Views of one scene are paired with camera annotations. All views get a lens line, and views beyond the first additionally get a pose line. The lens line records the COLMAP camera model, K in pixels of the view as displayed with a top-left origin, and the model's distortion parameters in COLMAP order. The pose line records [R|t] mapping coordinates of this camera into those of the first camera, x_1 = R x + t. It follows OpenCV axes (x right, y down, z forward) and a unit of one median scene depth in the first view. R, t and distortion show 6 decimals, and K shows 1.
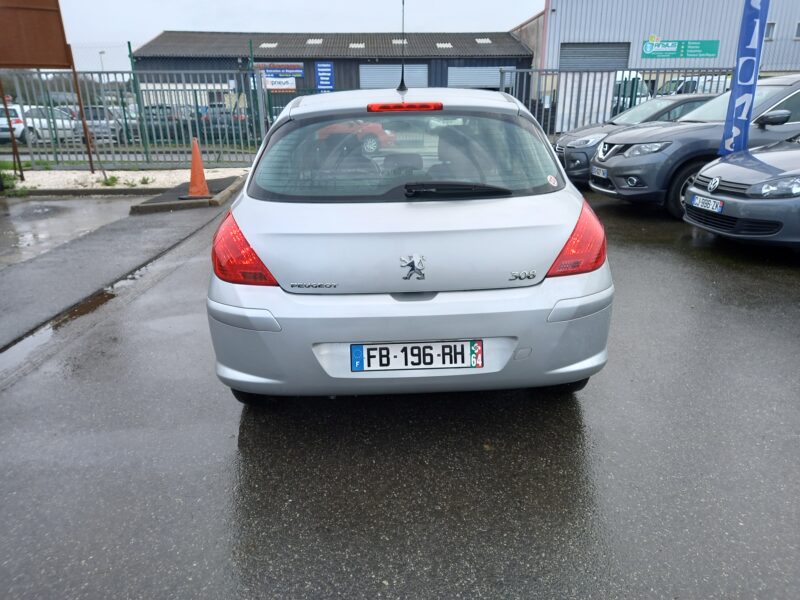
lens RADIAL K [[581.5, 0, 402.8], [0, 581.5, 298.2], [0, 0, 1]] dist [0.080741, -0.073189]
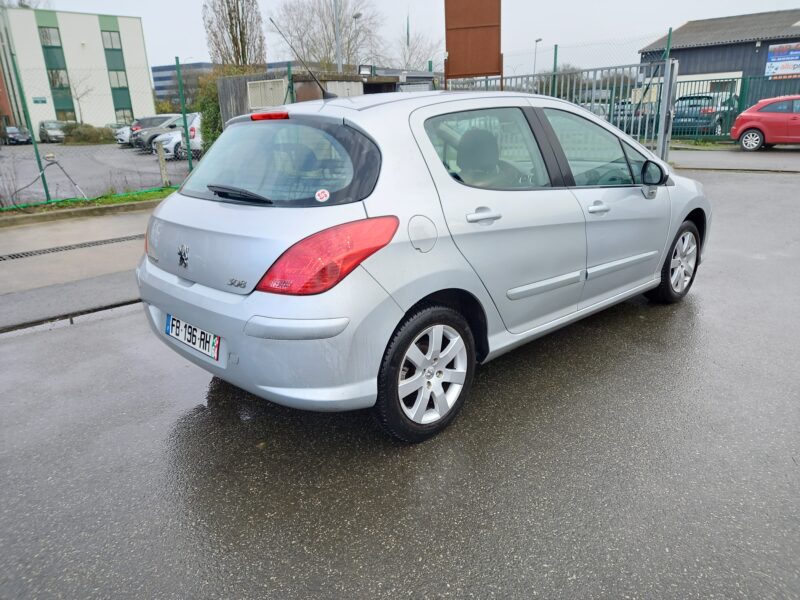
lens RADIAL K [[581.5, 0, 402.8], [0, 581.5, 298.2], [0, 0, 1]] dist [0.080741, -0.073189]
pose [[0.672024, 0.211372, -0.709722, 0.089708], [-0.203755, 0.974185, 0.097202, -0.013619], [0.711946, 0.079287, 0.697744, 0.038600]]
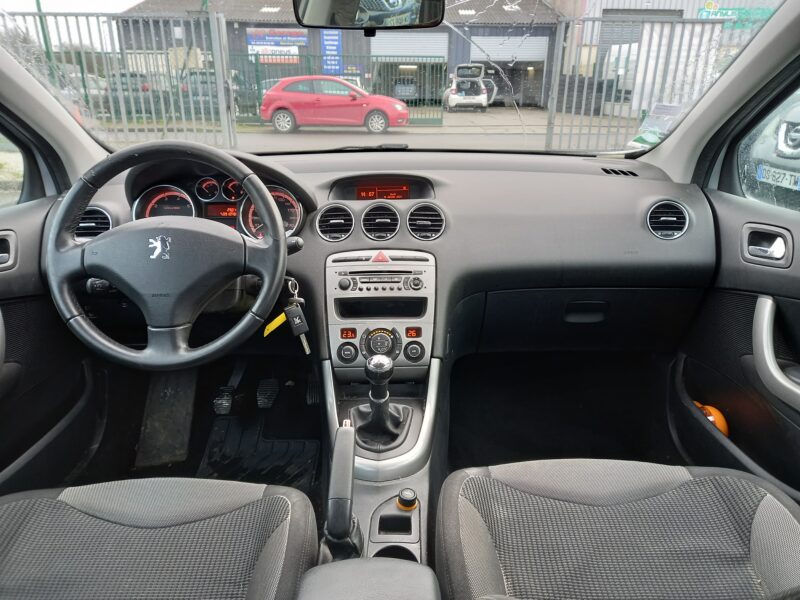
lens RADIAL K [[581.5, 0, 402.8], [0, 581.5, 298.2], [0, 0, 1]] dist [0.080741, -0.073189]
pose [[0.999567, 0.021860, -0.019710, 0.000316], [-0.021248, 0.999300, 0.030788, -0.030920], [0.020369, -0.030355, 0.999332, 0.121273]]
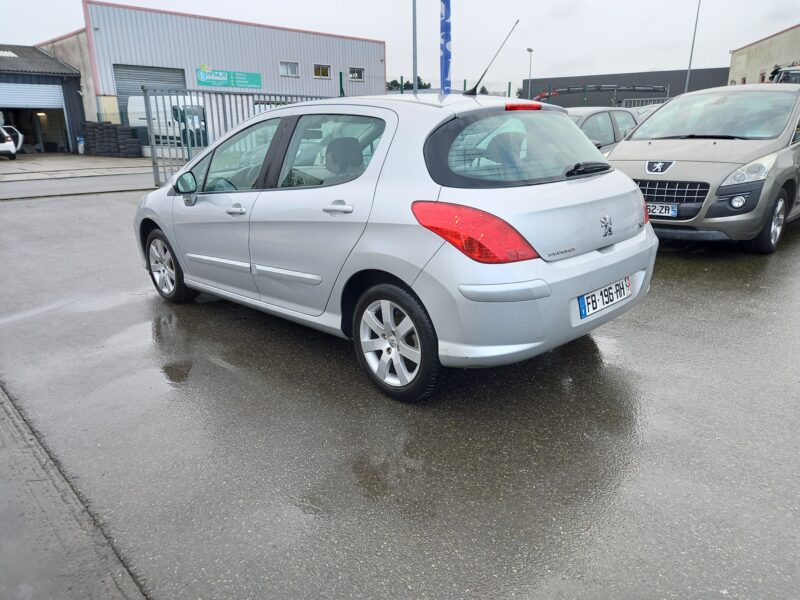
lens RADIAL K [[581.5, 0, 402.8], [0, 581.5, 298.2], [0, 0, 1]] dist [0.080741, -0.073189]
pose [[0.732661, -0.190353, 0.653432, -0.091846], [0.217015, 0.975316, 0.040794, -0.003729], [-0.645067, 0.111916, 0.755885, 0.025296]]
